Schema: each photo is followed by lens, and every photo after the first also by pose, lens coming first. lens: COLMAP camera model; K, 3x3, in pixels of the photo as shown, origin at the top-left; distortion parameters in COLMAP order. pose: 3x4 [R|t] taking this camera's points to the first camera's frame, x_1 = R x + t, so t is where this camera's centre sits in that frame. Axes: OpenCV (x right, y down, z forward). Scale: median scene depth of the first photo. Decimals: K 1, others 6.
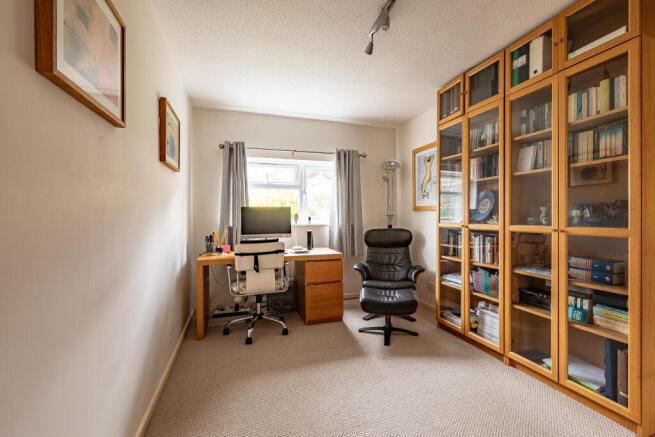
lens RADIAL K [[302.1, 0, 329.0], [0, 302.1, 214.4], [0, 0, 1]] dist [-0.000894, 0.000190]
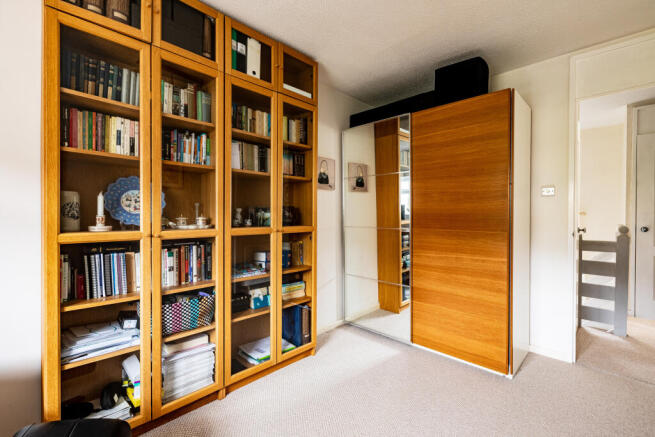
lens RADIAL K [[297.4, 0, 328.8], [0, 297.4, 221.6], [0, 0, 1]] dist [0.000148, -0.000346]
pose [[-0.484037, -0.001747, 0.875046, -0.272383], [0.003486, 0.999986, 0.003924, 0.014398], [-0.875040, 0.004950, -0.484025, 1.173190]]
